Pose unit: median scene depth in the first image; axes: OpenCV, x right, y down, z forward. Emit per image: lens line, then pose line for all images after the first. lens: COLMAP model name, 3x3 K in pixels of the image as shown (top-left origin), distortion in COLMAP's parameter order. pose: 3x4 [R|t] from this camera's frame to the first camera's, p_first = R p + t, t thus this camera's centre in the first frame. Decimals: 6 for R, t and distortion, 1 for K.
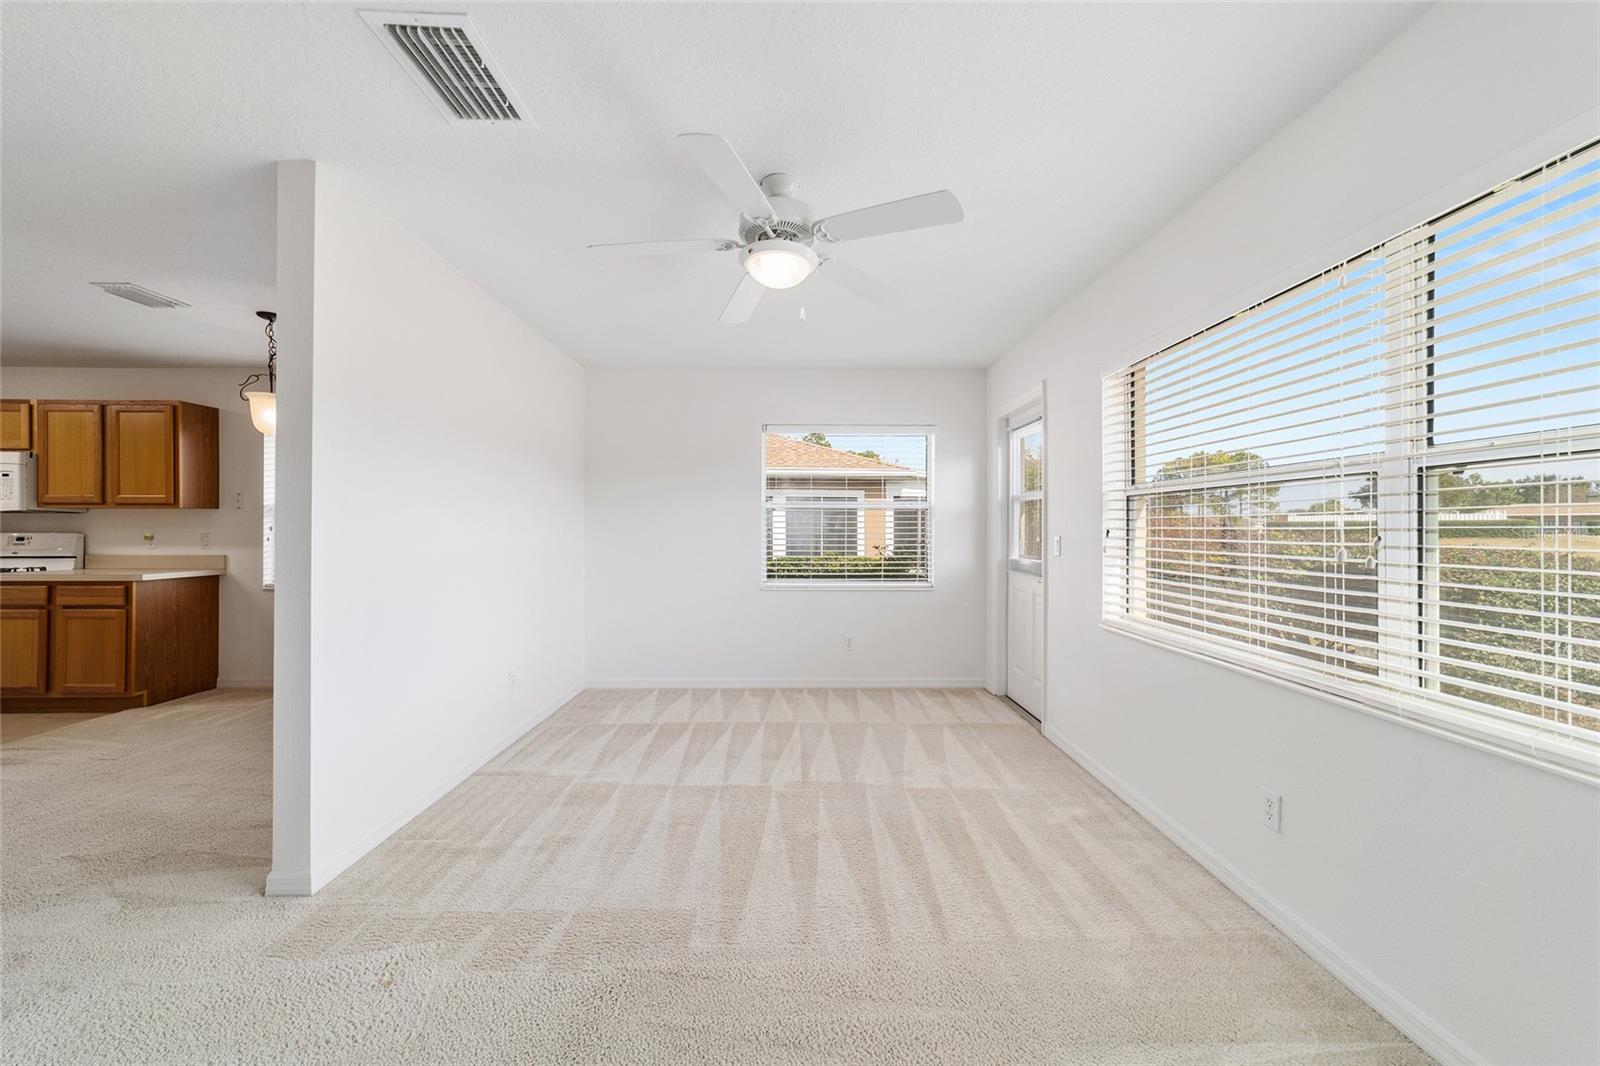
lens RADIAL K [[614.2, 0, 797.0], [0, 614.2, 528.9], [0, 0, 1]] dist [-0.019825, 0.009704]
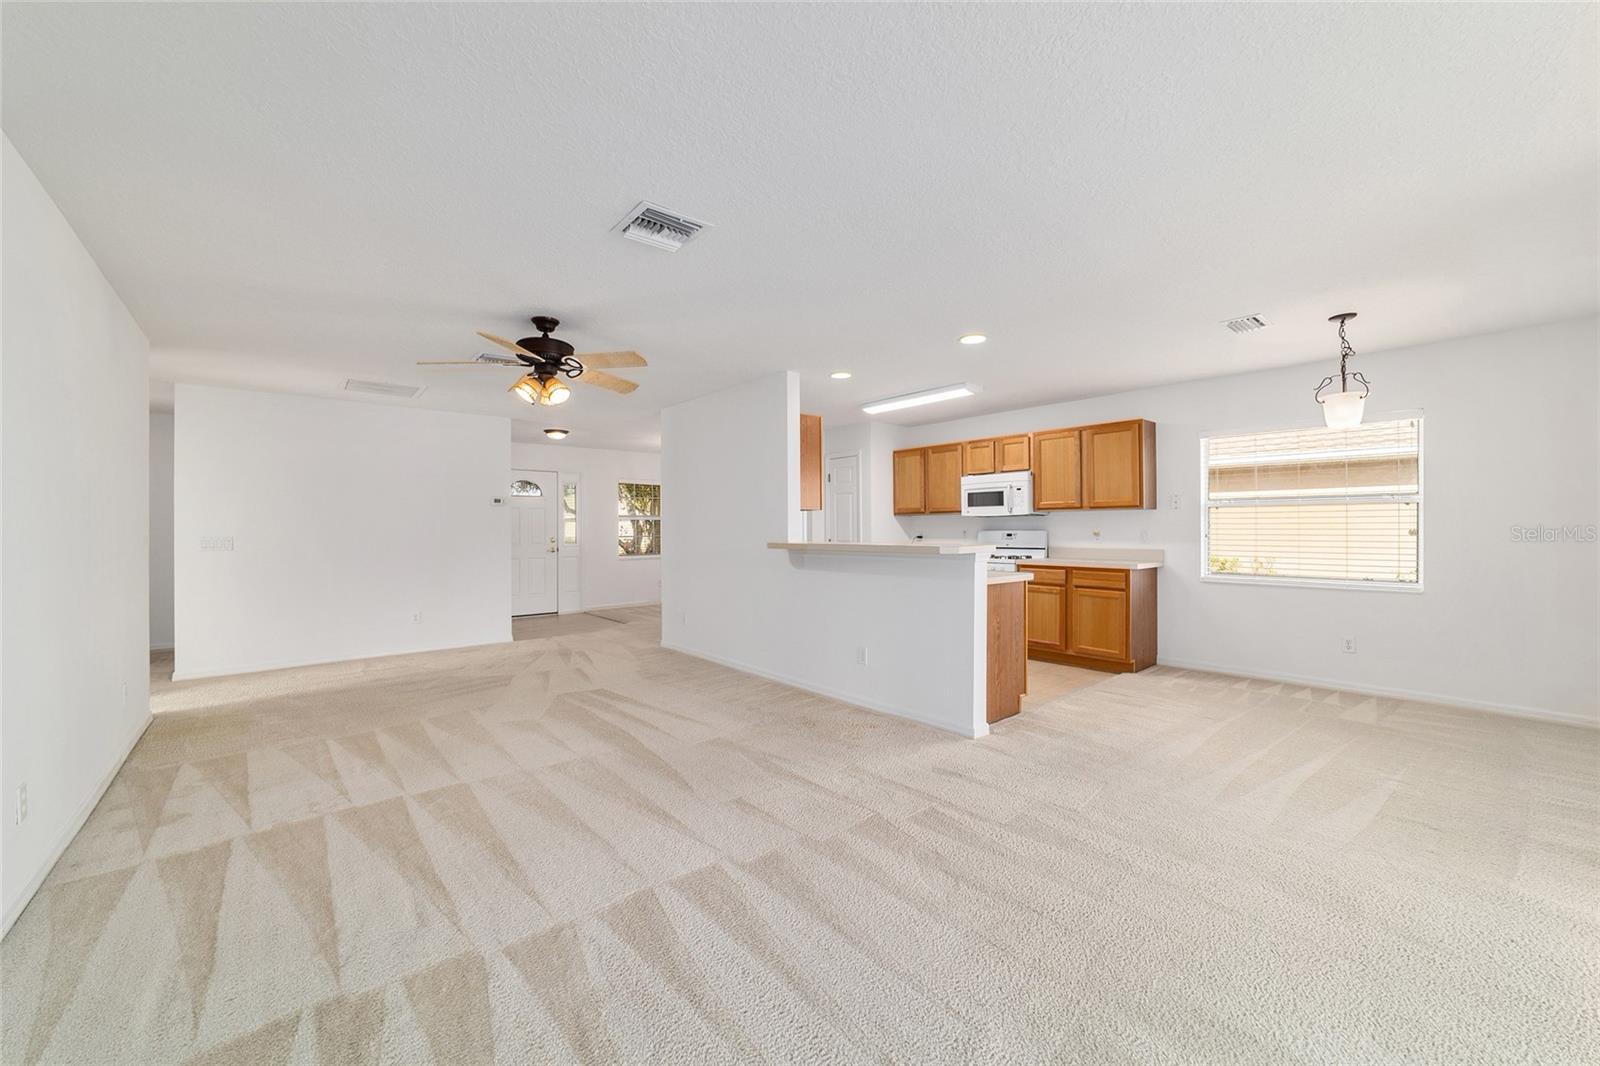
lens RADIAL K [[614.2, 0, 797.0], [0, 614.2, 528.9], [0, 0, 1]] dist [-0.019825, 0.009704]
pose [[0.645800, -0.003743, -0.763497, -0.541904], [0.004998, 0.999987, -0.000675, 0.001328], [0.763490, -0.003380, 0.645811, -0.289780]]
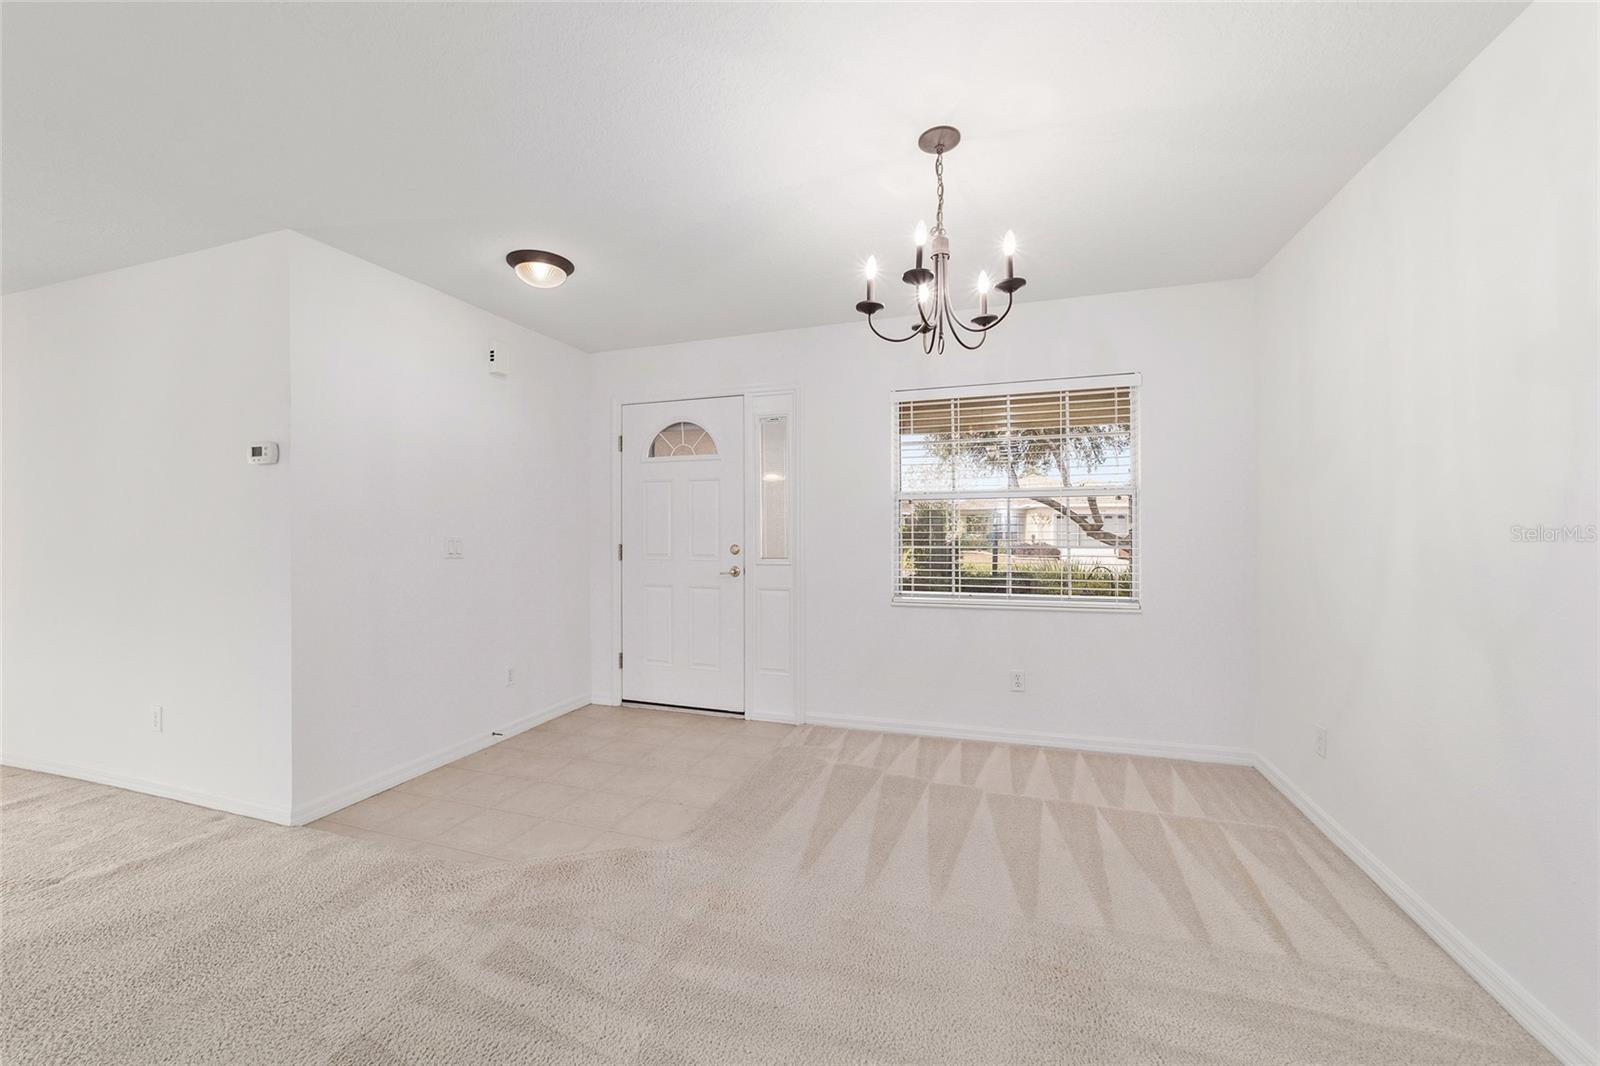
lens RADIAL K [[614.2, 0, 797.0], [0, 614.2, 528.9], [0, 0, 1]] dist [-0.019825, 0.009704]
pose [[-0.320121, 0.002436, -0.947374, -1.804032], [0.000793, 0.999997, 0.002303, 0.000222], [0.947376, -0.000014, -0.320122, 0.787205]]
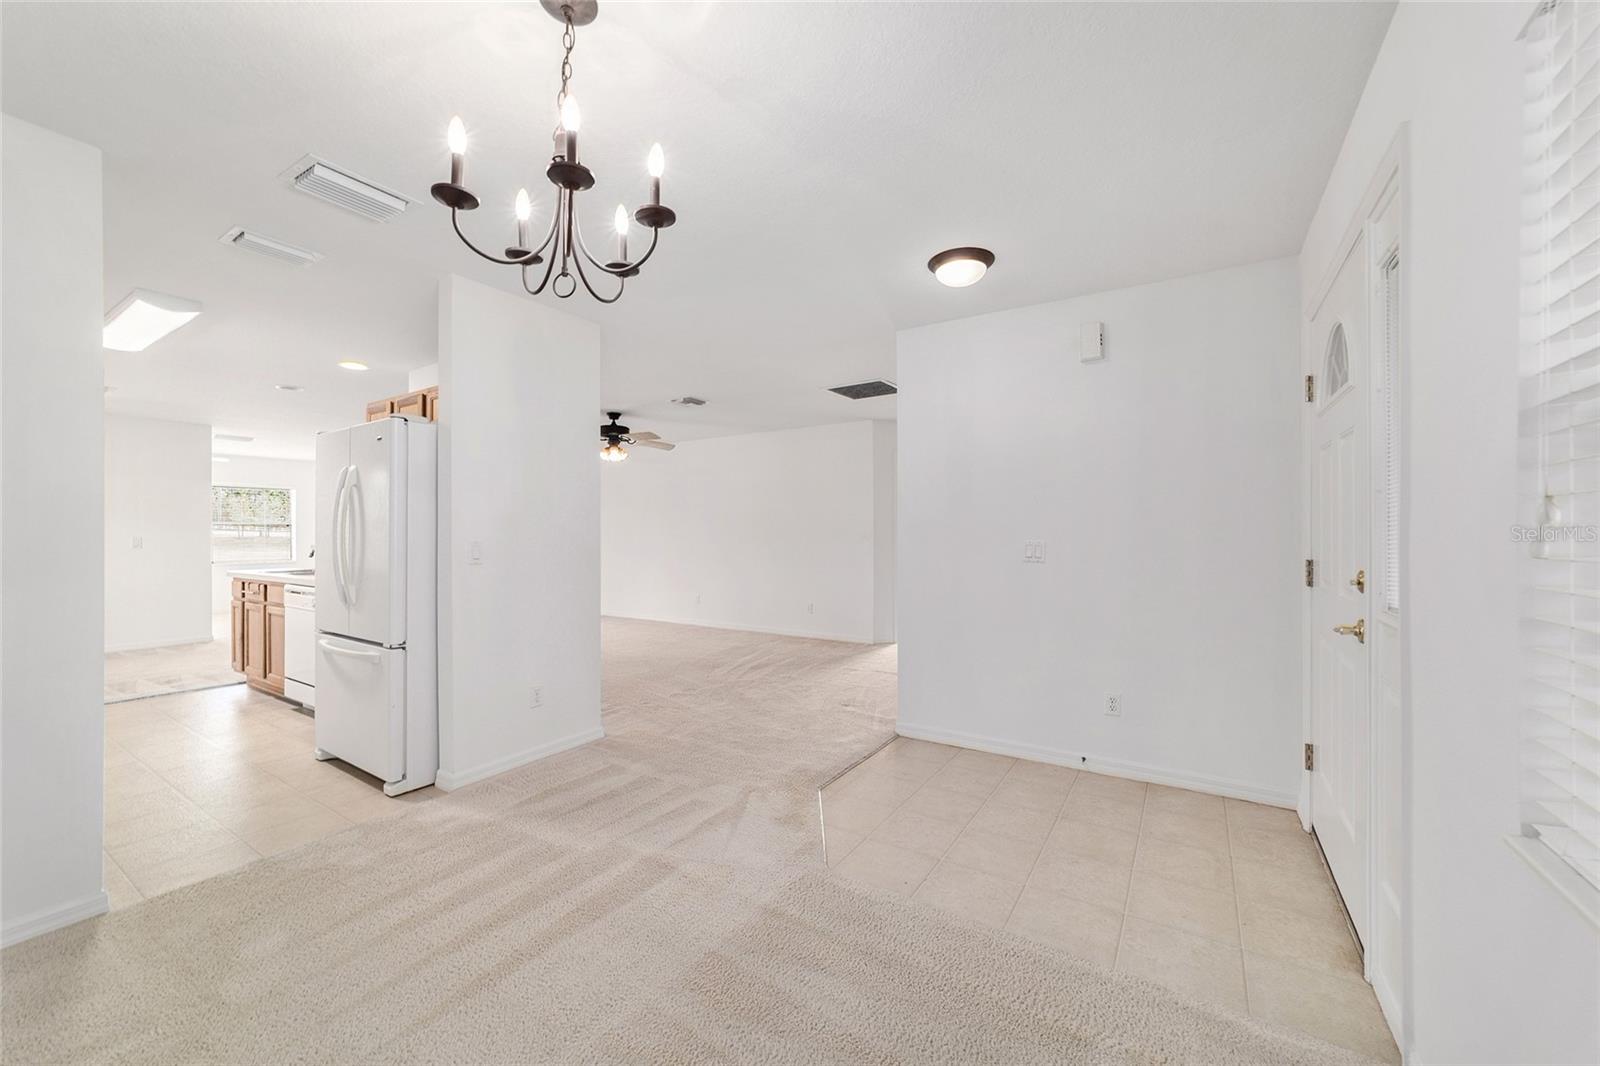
lens RADIAL K [[614.2, 0, 797.0], [0, 614.2, 528.9], [0, 0, 1]] dist [-0.019825, 0.009704]
pose [[-0.841130, 0.001013, 0.540832, -2.532245], [-0.000569, 0.999996, -0.002757, -0.001041], [-0.540833, -0.002627, -0.841126, 0.948317]]
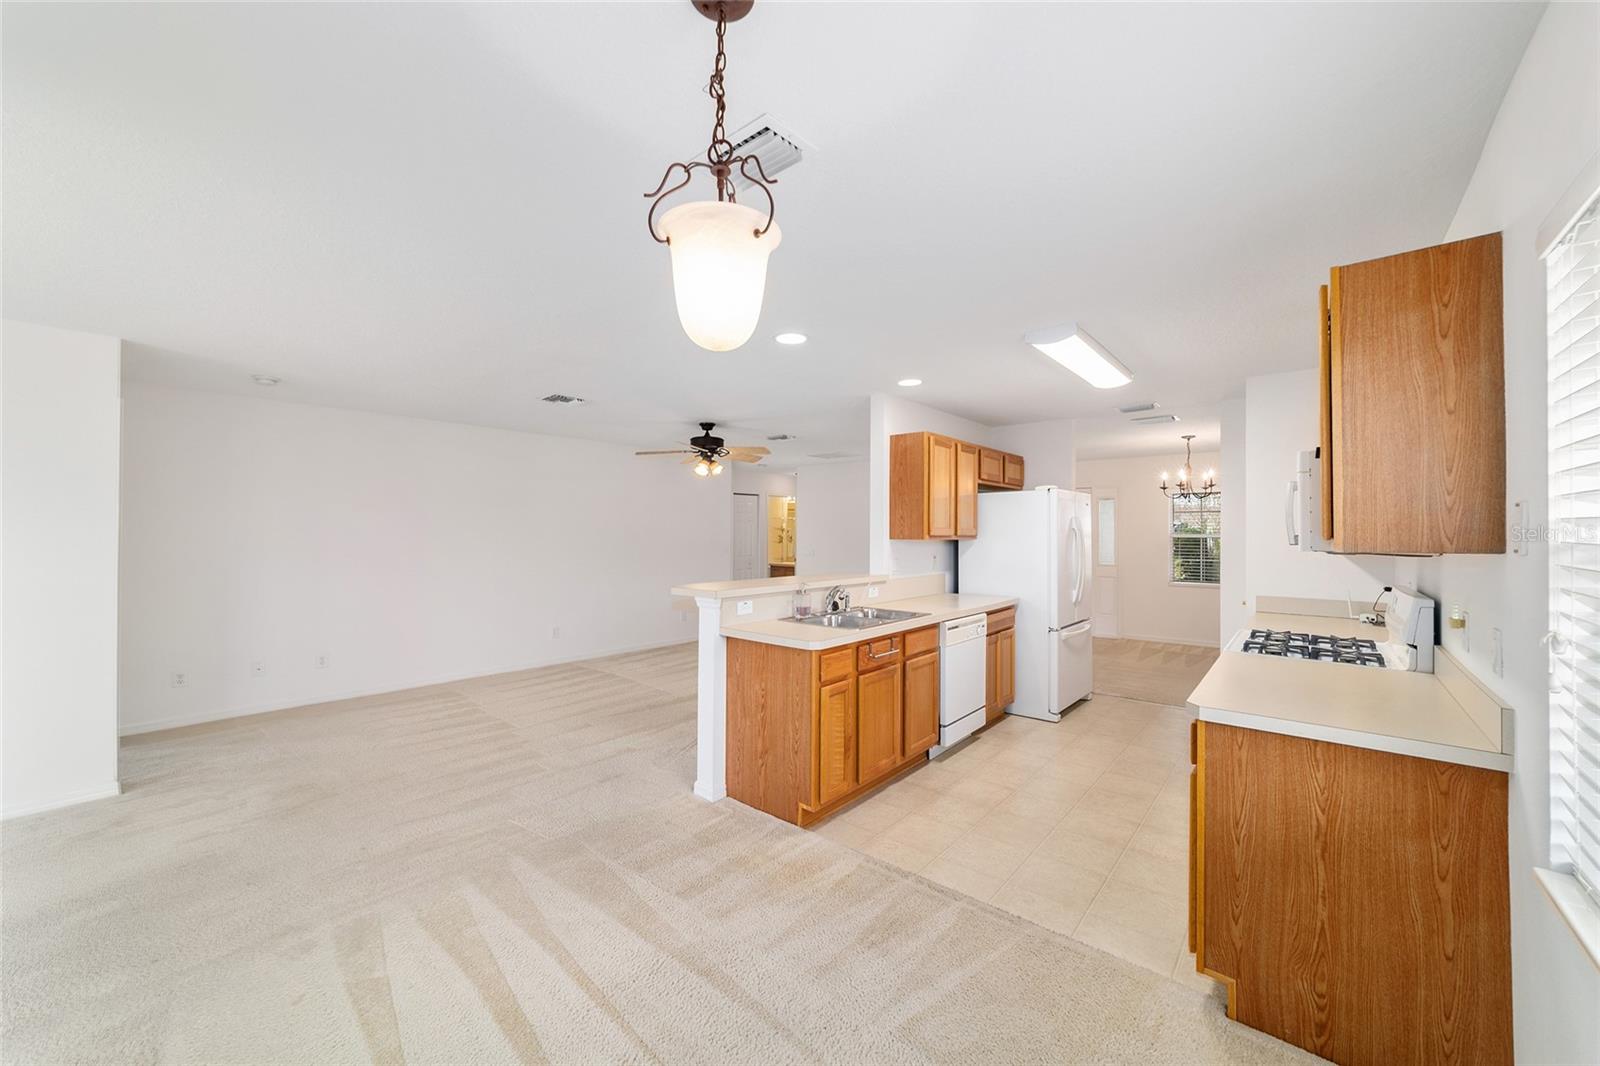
lens RADIAL K [[614.2, 0, 797.0], [0, 614.2, 528.9], [0, 0, 1]] dist [-0.019825, 0.009704]
pose [[-0.656033, -0.008019, -0.754690, -0.513160], [-0.004667, 0.999968, -0.006568, -0.045958], [0.754718, -0.000786, -0.656049, 0.998854]]
